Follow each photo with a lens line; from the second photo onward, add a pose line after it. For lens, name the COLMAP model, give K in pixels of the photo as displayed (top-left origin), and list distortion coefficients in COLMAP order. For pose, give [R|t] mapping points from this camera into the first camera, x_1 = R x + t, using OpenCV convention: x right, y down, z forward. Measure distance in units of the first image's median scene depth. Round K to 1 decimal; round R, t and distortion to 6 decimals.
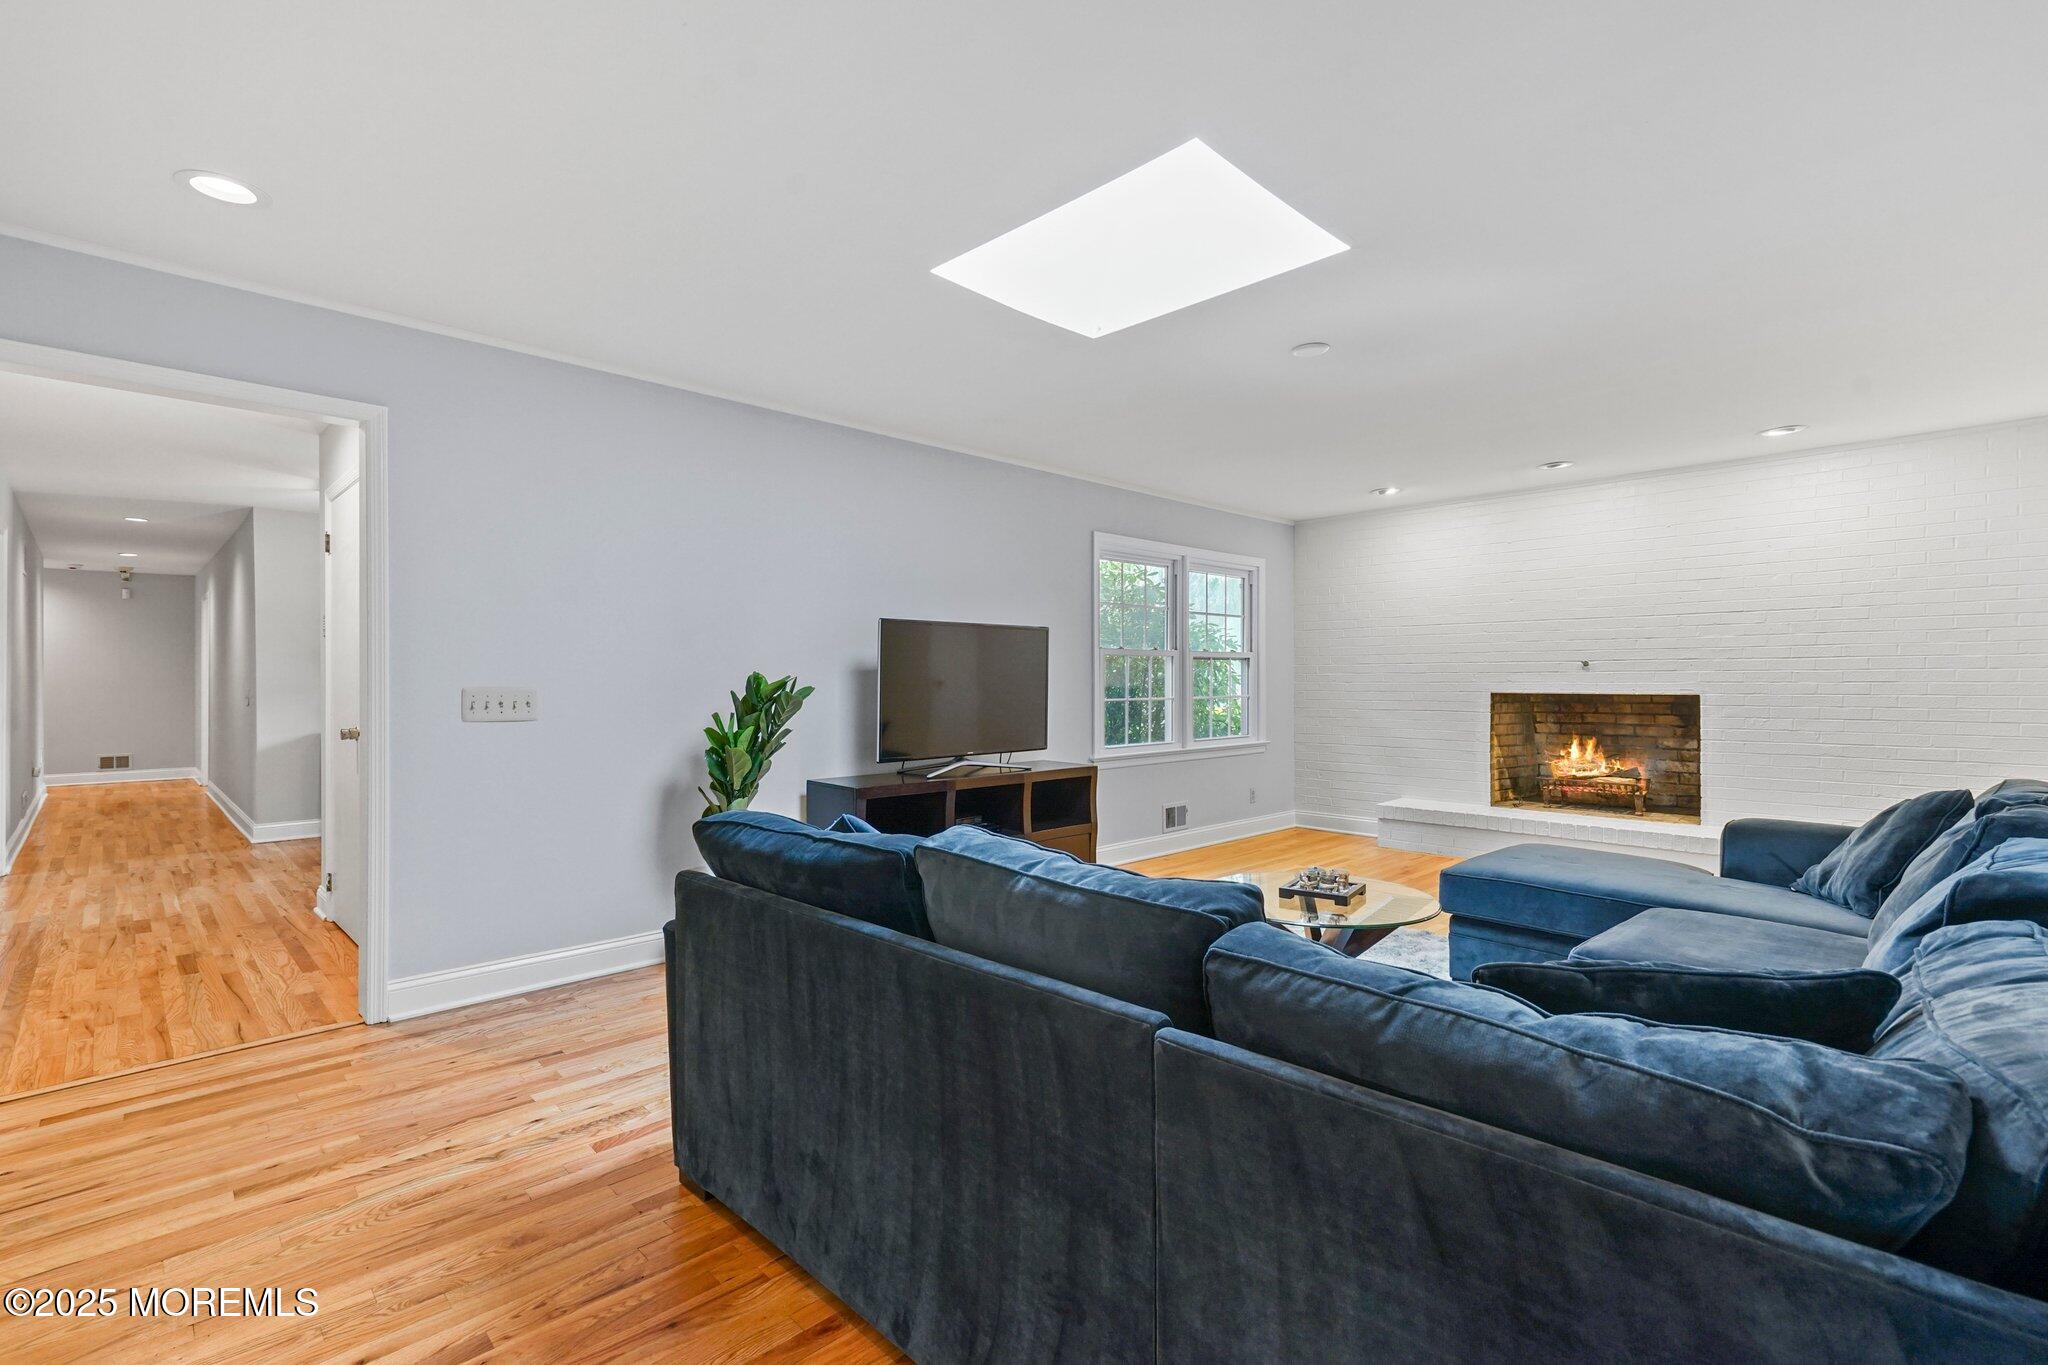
lens RADIAL K [[922.1, 0, 1019.1], [0, 922.1, 678.9], [0, 0, 1]] dist [0.016560, 0.000310]
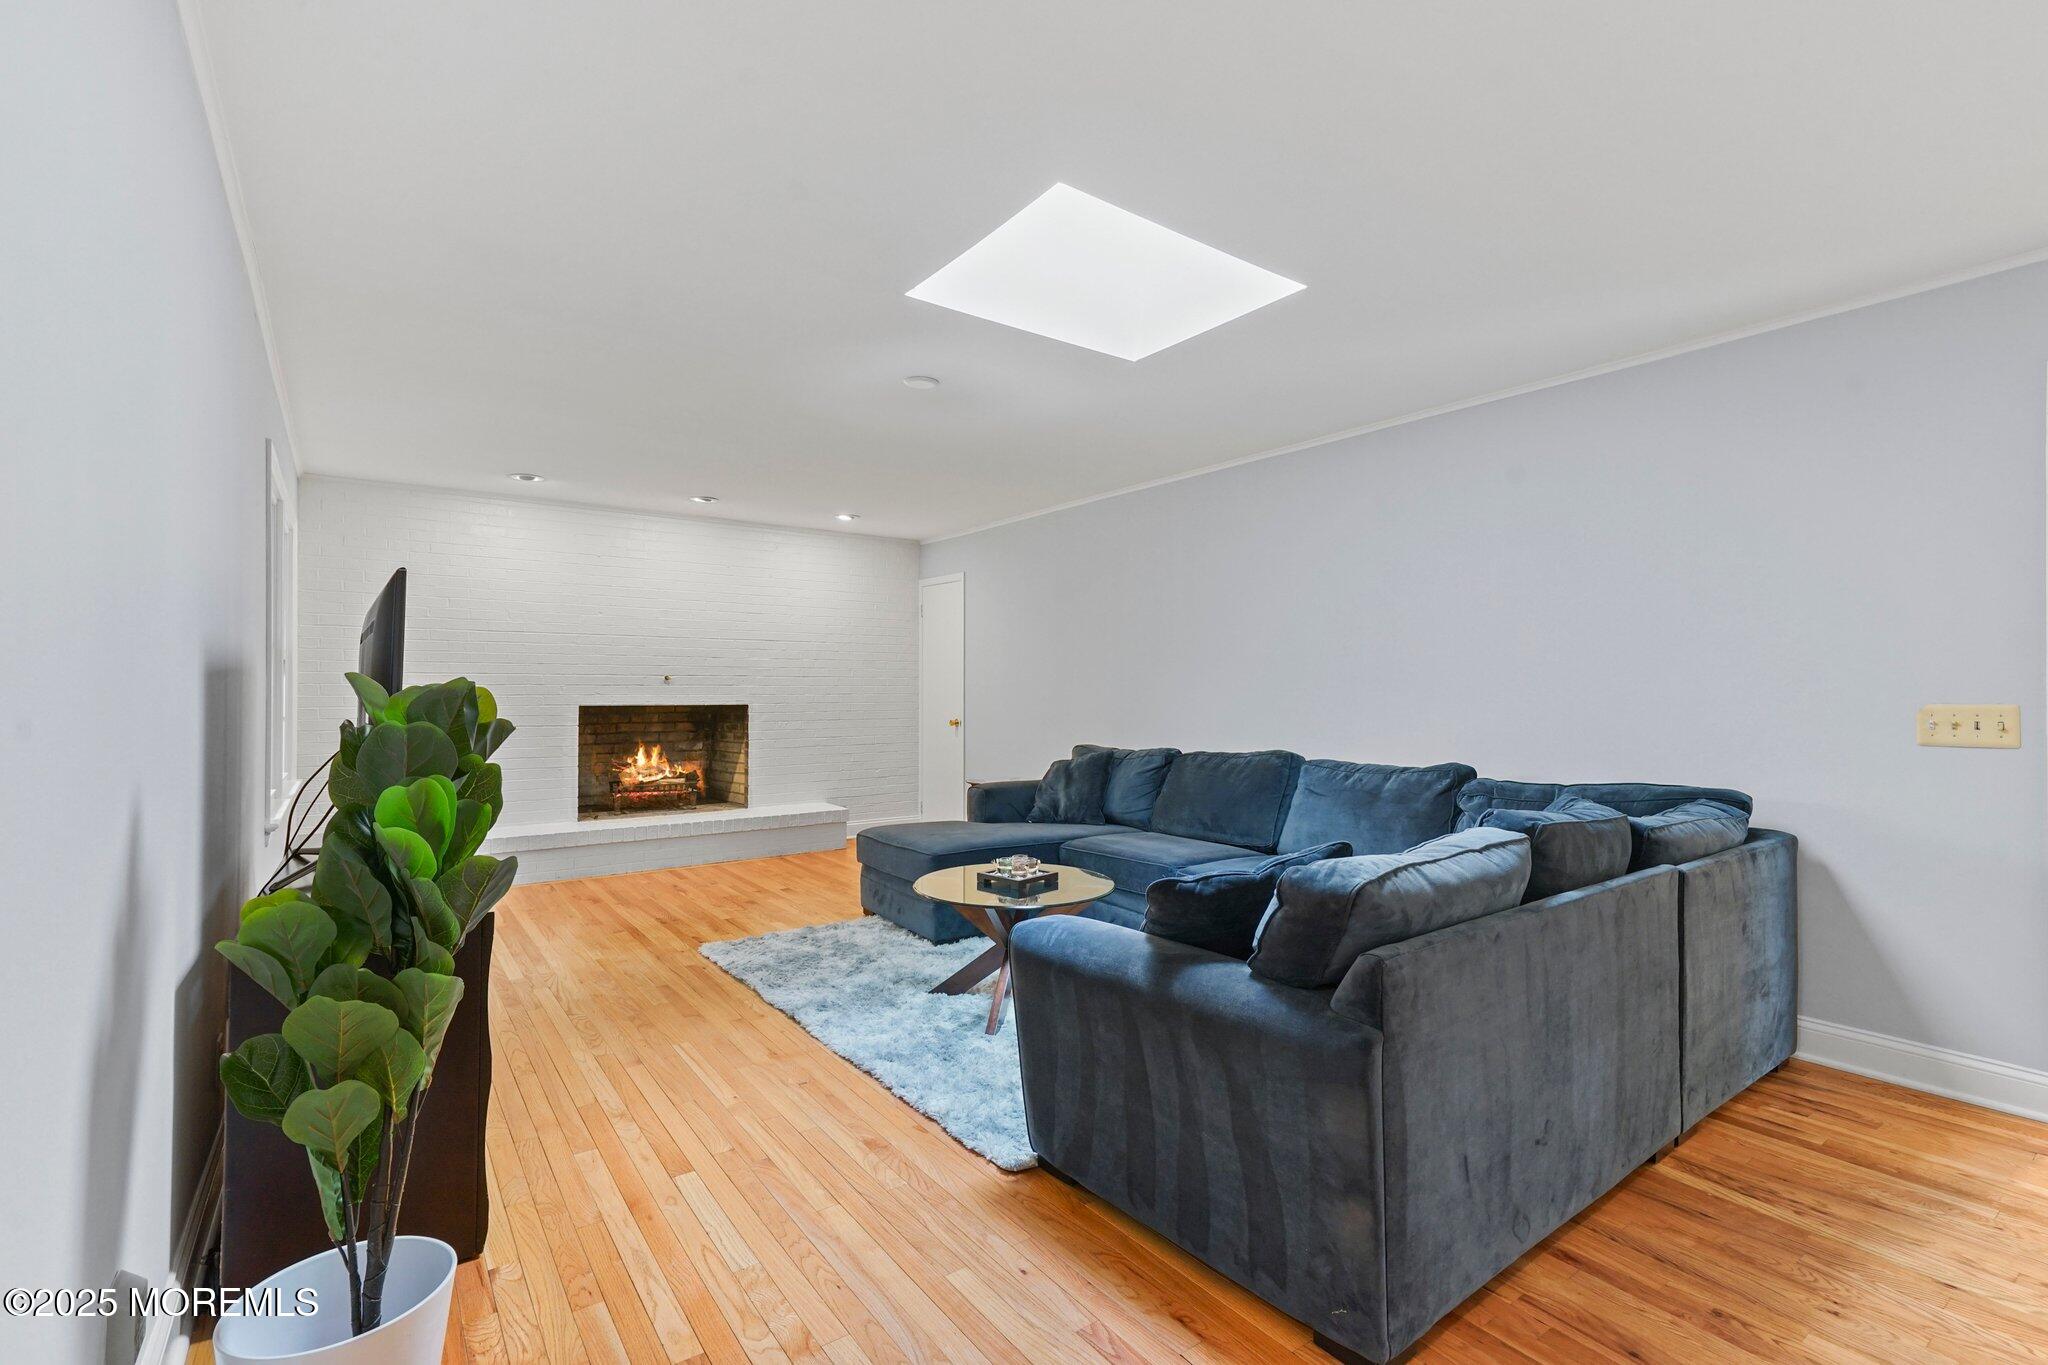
lens RADIAL K [[922.1, 0, 1019.1], [0, 922.1, 678.9], [0, 0, 1]] dist [0.016560, 0.000310]
pose [[0.141973, 0.012349, 0.989794, -0.405156], [0.000722, 0.999921, -0.012579, -0.001168], [-0.989870, 0.002501, 0.141952, 0.419322]]
